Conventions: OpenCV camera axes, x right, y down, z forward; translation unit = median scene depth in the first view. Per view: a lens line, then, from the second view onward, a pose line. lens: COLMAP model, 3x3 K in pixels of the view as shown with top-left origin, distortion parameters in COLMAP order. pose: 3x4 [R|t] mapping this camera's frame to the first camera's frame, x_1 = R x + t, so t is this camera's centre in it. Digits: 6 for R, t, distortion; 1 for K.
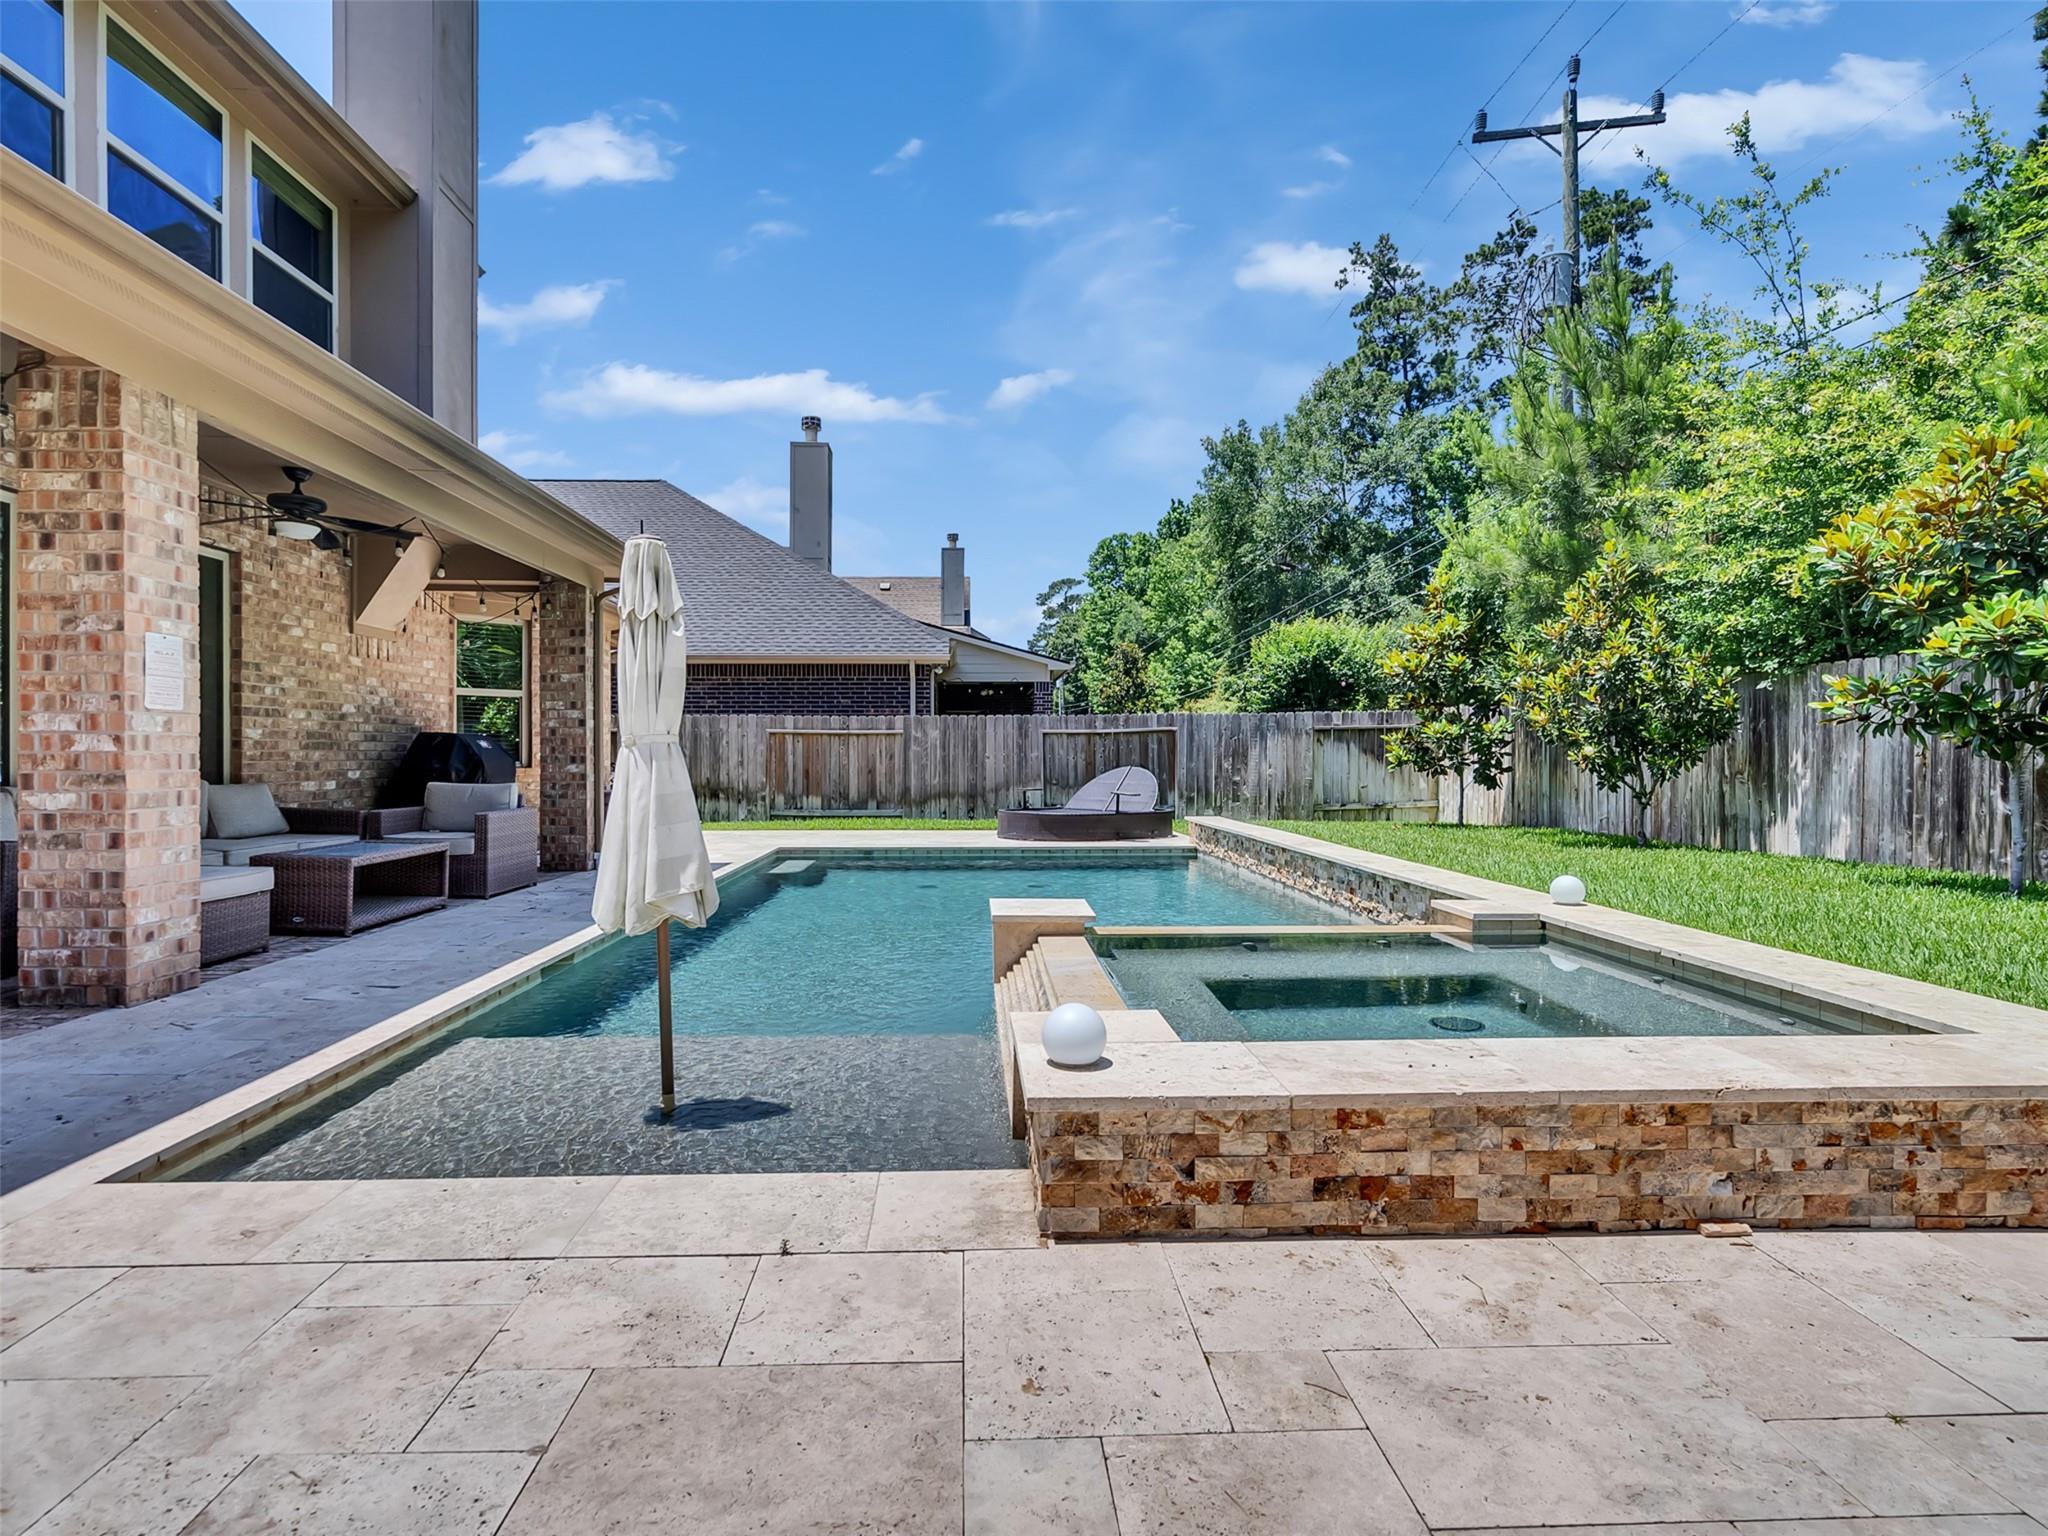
lens RADIAL K [[1043.8, 0, 1010.6], [0, 1043.8, 762.6], [0, 0, 1]] dist [-0.005716, 0.003539]
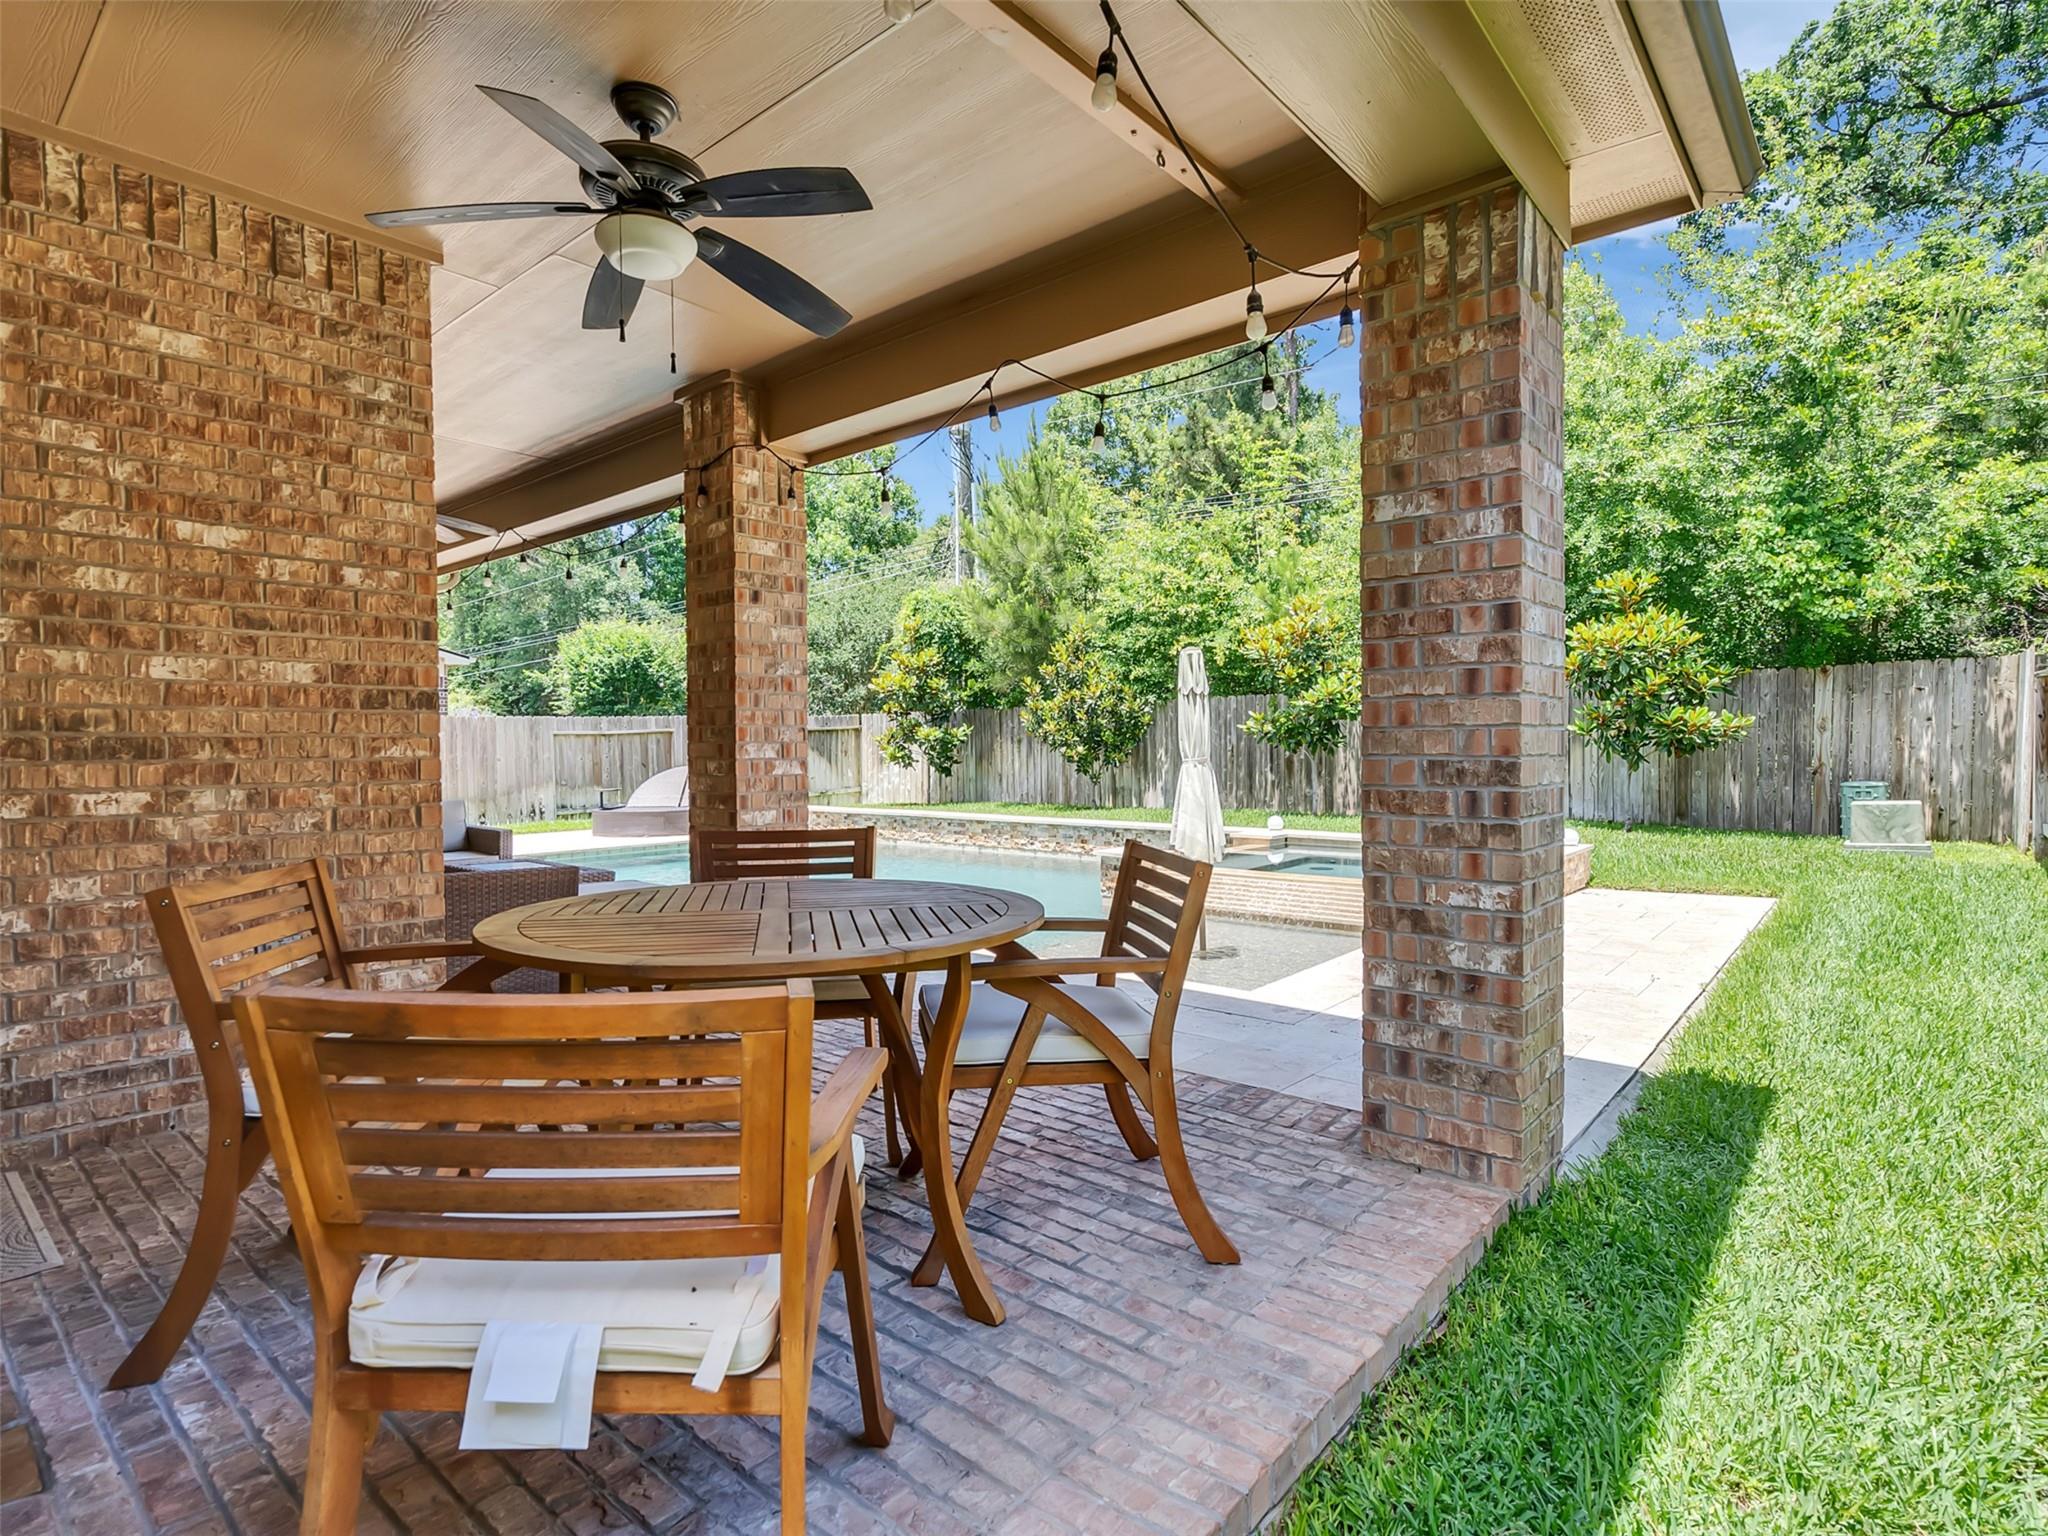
lens RADIAL K [[1043.8, 0, 1015.7], [0, 1043.8, 767.1], [0, 0, 1]] dist [-0.005716, 0.003539]
pose [[0.683675, -0.024182, 0.729386, -0.813592], [0.015310, 0.999706, 0.018793, -0.019611], [-0.729626, -0.001682, 0.683844, -0.010893]]
